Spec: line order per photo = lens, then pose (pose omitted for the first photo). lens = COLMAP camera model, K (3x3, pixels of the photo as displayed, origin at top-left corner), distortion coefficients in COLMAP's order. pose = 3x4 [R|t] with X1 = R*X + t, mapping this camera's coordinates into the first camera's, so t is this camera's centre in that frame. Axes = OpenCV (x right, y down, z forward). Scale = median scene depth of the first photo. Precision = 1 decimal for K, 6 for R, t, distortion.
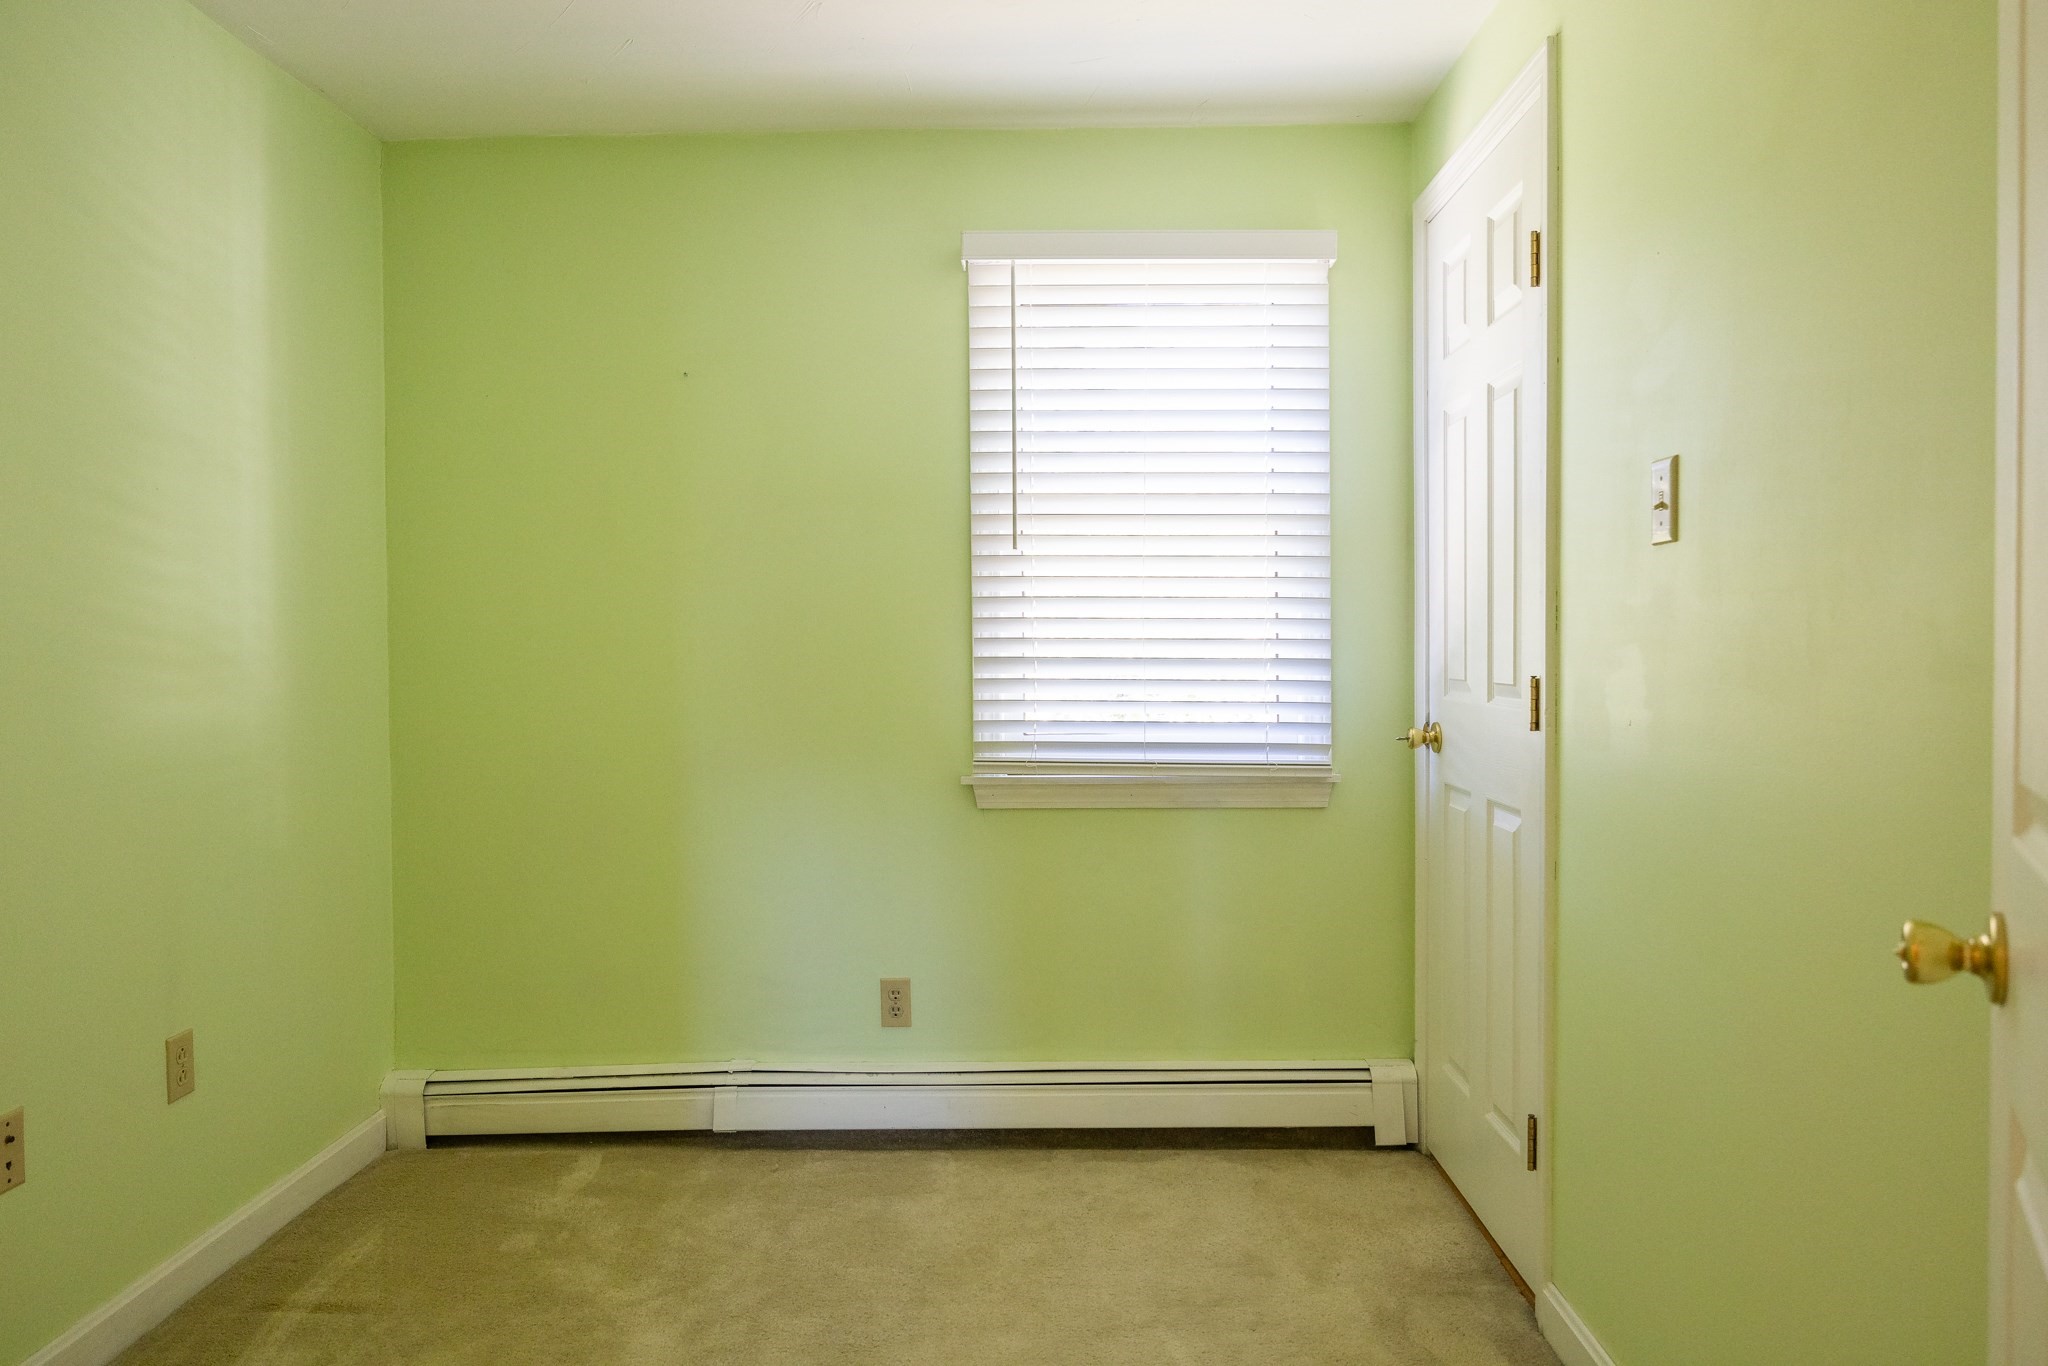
lens RADIAL K [[1411.4, 0, 1024.5], [0, 1411.4, 690.7], [0, 0, 1]] dist [-0.000328, -0.003113]
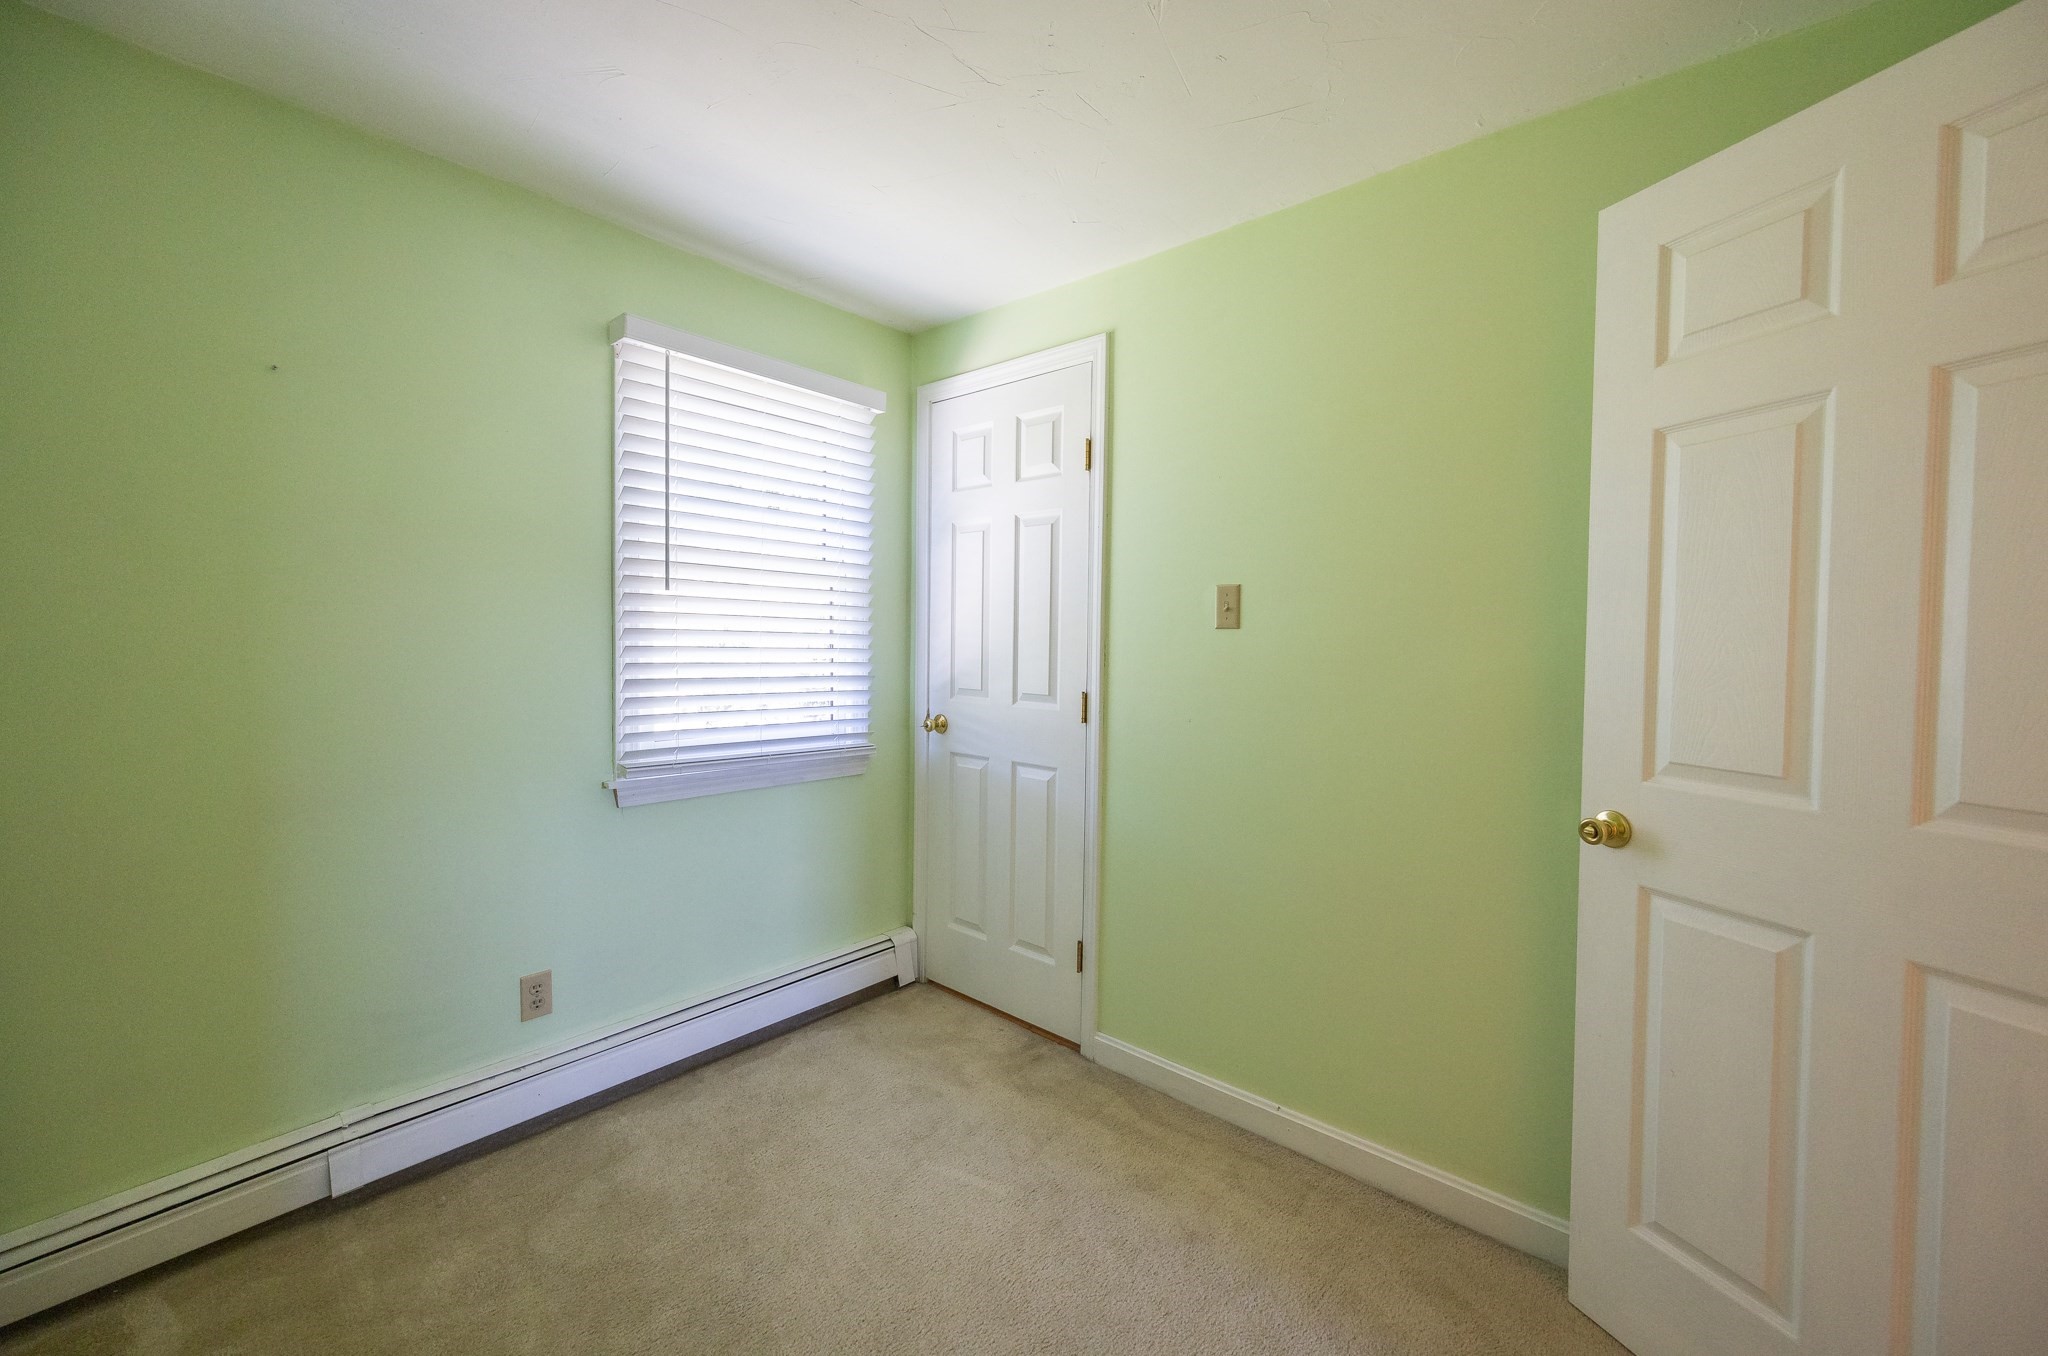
lens RADIAL K [[836.5, 0, 1030.3], [0, 836.5, 665.3], [0, 0, 1]] dist [0.000780, 0.000403]
pose [[0.616451, -0.013395, 0.787280, -0.383719], [0.005564, 0.999904, 0.012655, -0.044018], [-0.787374, -0.003421, 0.616466, 0.316165]]
